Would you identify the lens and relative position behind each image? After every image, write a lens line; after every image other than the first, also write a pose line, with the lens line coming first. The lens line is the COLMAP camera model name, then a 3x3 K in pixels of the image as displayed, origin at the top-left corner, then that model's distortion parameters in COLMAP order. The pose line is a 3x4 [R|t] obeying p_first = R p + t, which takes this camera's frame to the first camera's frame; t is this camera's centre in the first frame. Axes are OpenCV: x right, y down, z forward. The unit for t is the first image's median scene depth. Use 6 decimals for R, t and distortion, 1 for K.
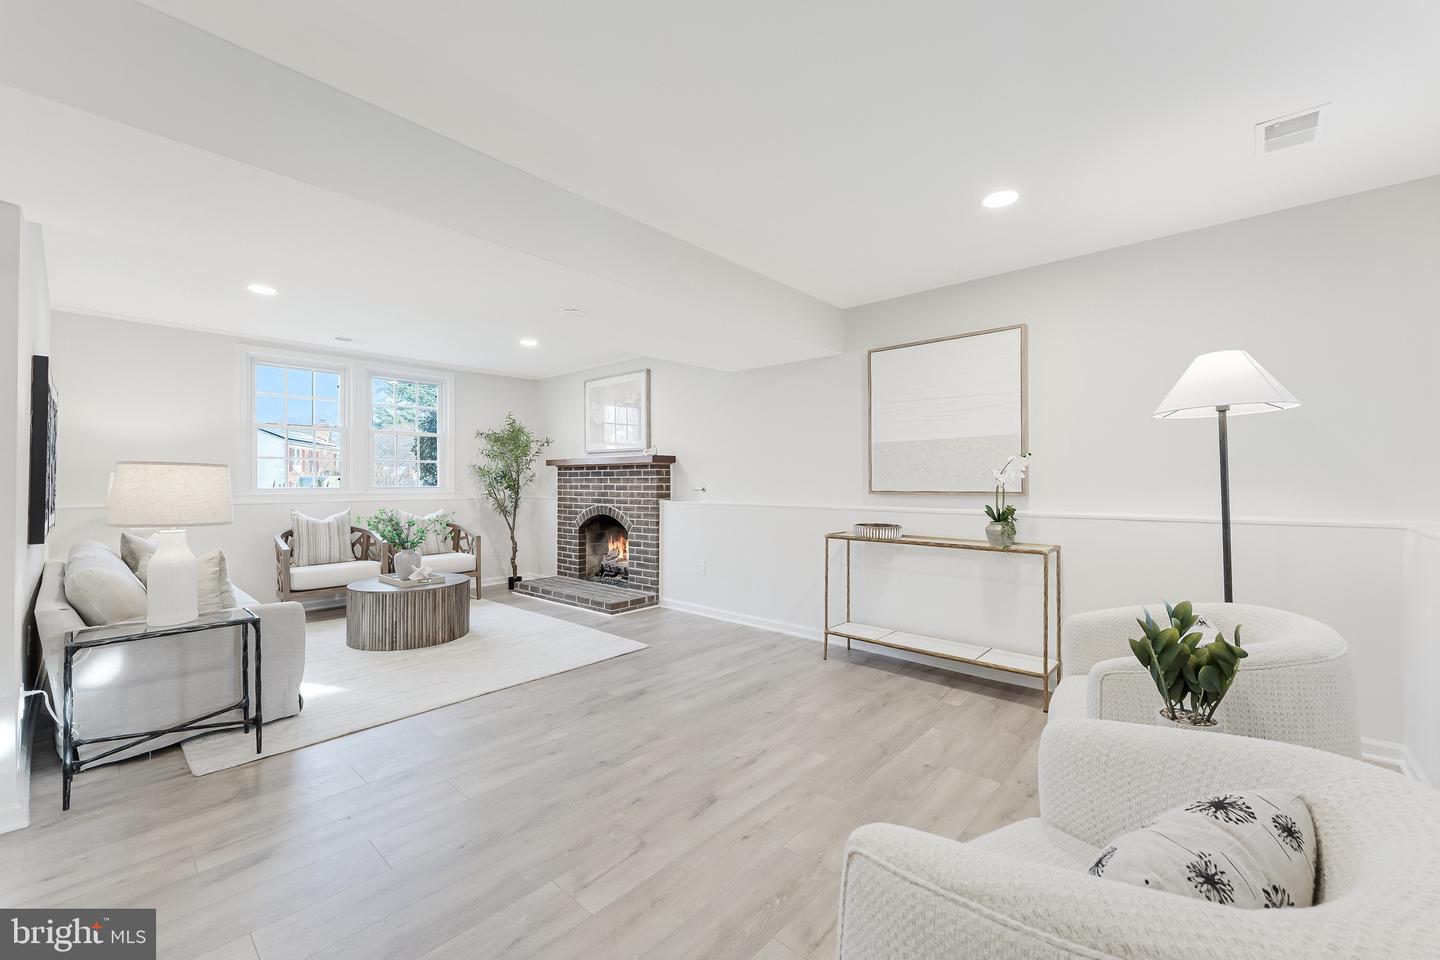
lens RADIAL K [[580.4, 0, 731.0], [0, 580.4, 476.3], [0, 0, 1]] dist [-0.000340, 0.000173]
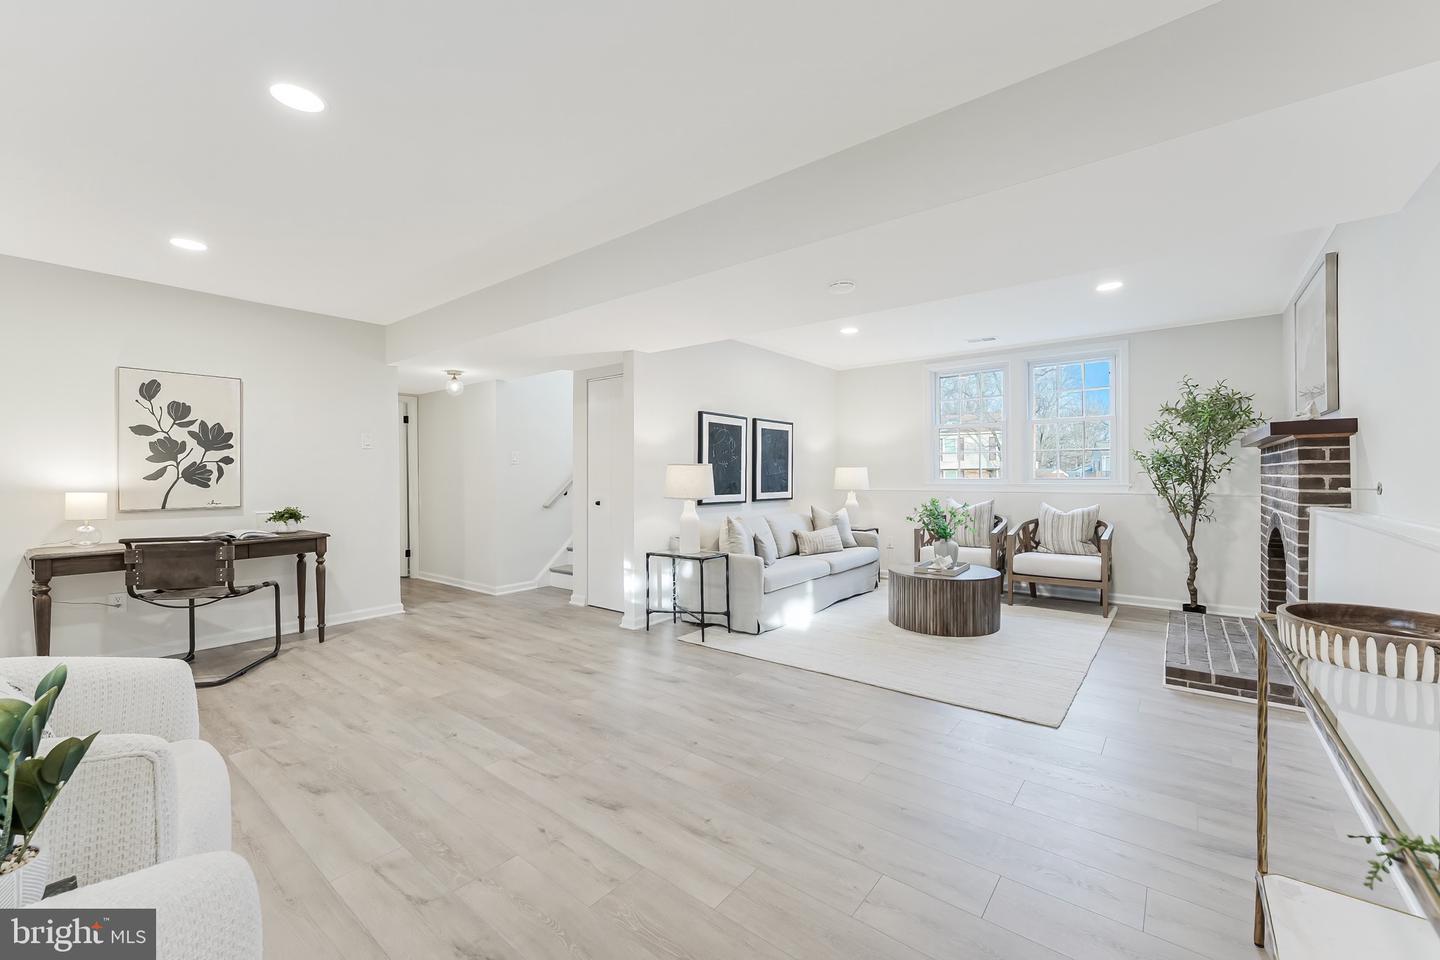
lens RADIAL K [[580.4, 0, 723.4], [0, 580.4, 478.9], [0, 0, 1]] dist [-0.000340, 0.000173]
pose [[0.043995, 0.007791, -0.999001, 0.363970], [0.014113, 0.999865, 0.008419, 0.004009], [0.998932, -0.014469, 0.043879, 0.449480]]
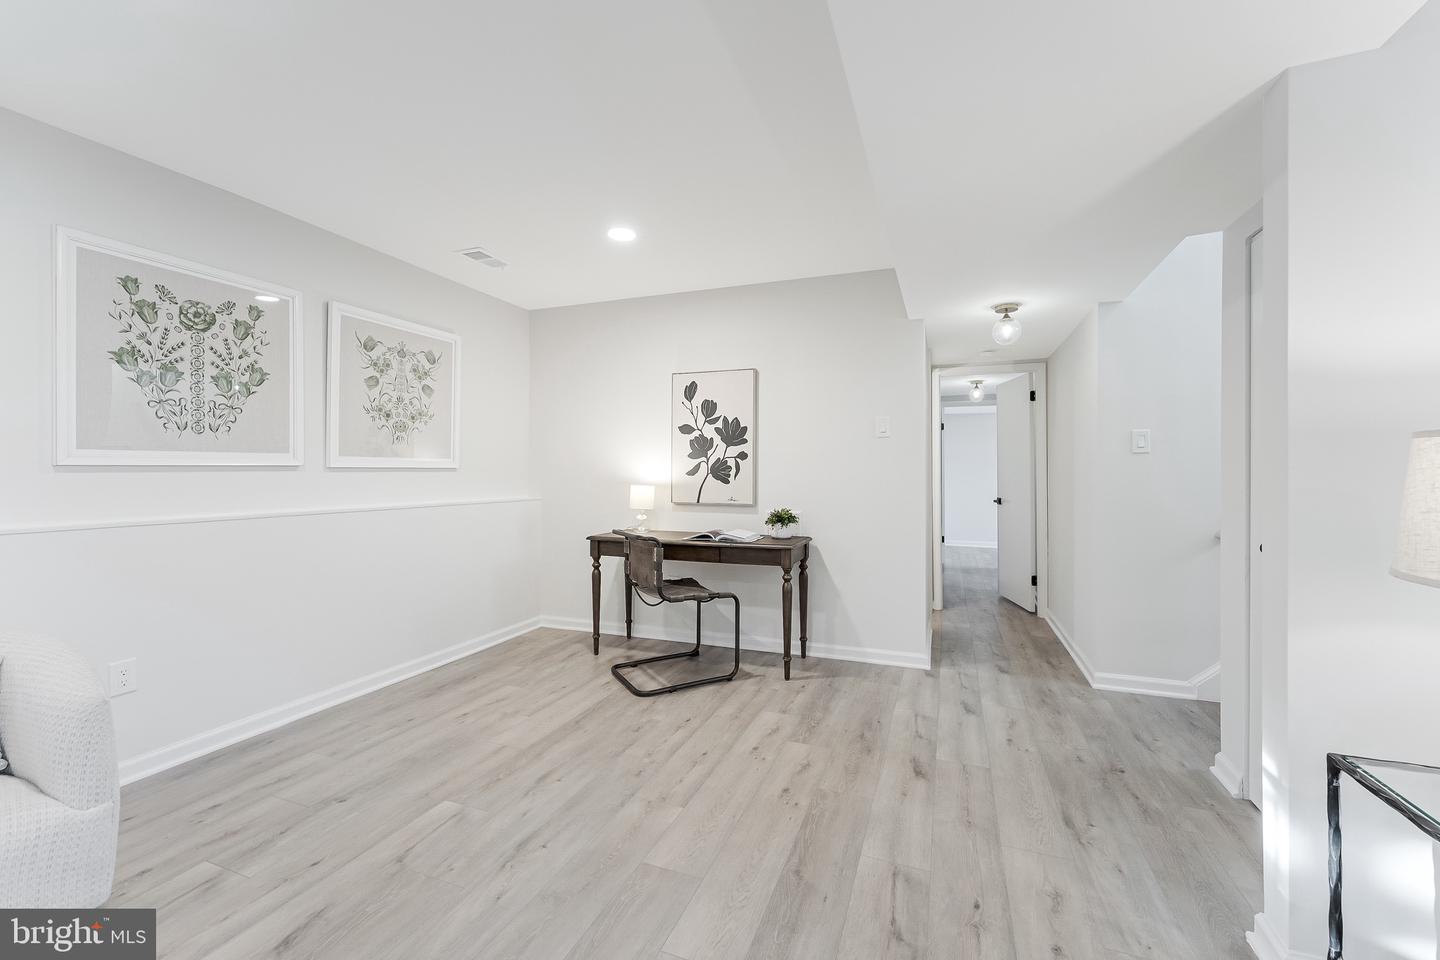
lens RADIAL K [[580.4, 0, 734.8], [0, 580.4, 469.1], [0, 0, 1]] dist [-0.000340, 0.000173]
pose [[-0.938505, -0.003693, -0.345247, -0.141261], [0.001190, 0.999902, -0.013932, 0.003812], [0.345264, -0.013486, -0.938409, 0.509994]]
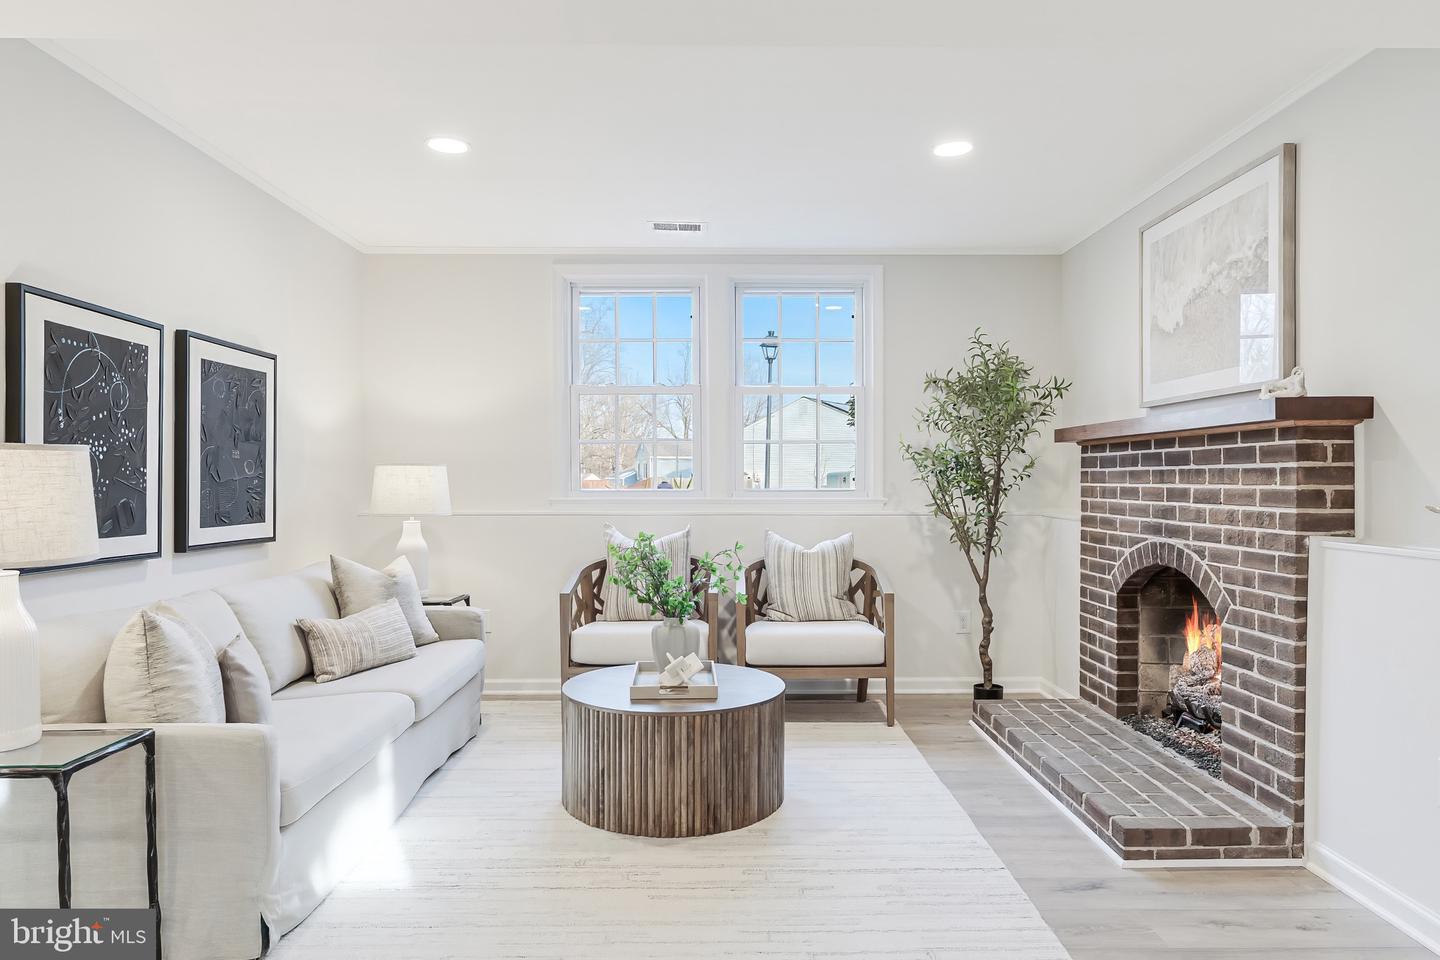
lens RADIAL K [[926.2, 0, 726.5], [0, 926.2, 494.0], [0, 0, 1]] dist [-0.003598, 0.002132]
pose [[0.663037, 0.012124, -0.748489, 0.045612], [0.006859, 0.999728, 0.022270, 0.003493], [0.748555, -0.019899, 0.662774, 0.412345]]
